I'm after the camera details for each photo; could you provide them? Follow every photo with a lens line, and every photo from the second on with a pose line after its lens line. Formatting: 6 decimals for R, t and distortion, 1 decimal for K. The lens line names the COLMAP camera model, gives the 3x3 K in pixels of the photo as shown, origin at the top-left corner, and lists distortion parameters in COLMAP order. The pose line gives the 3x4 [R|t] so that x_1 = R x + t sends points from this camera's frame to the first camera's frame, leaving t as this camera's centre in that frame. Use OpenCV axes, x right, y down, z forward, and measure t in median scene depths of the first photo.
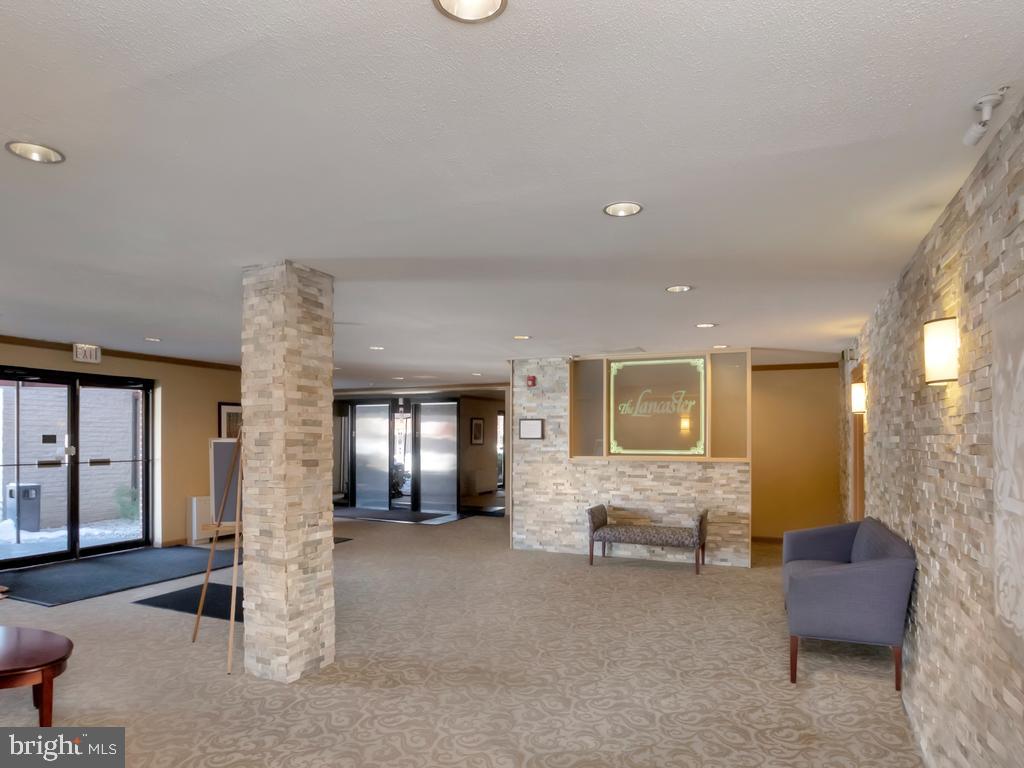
lens RADIAL K [[607.7, 0, 510.7], [0, 607.7, 410.6], [0, 0, 1]] dist [-0.044002, 0.002150]
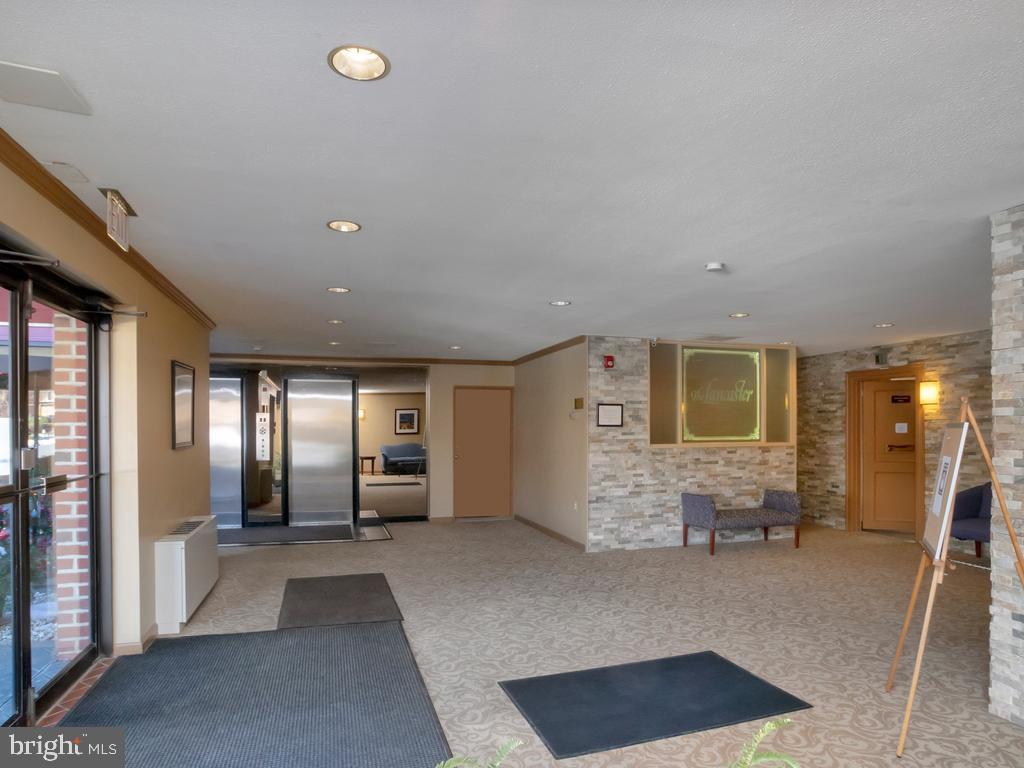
lens RADIAL K [[589.2, 0, 510.9], [0, 589.2, 398.8], [0, 0, 1]] dist [-0.041854, 0.000223]
pose [[0.762955, 0.027176, 0.645880, -0.656598], [-0.026398, 0.999592, -0.010876, 0.020210], [-0.645912, -0.008752, 0.763362, 0.448428]]
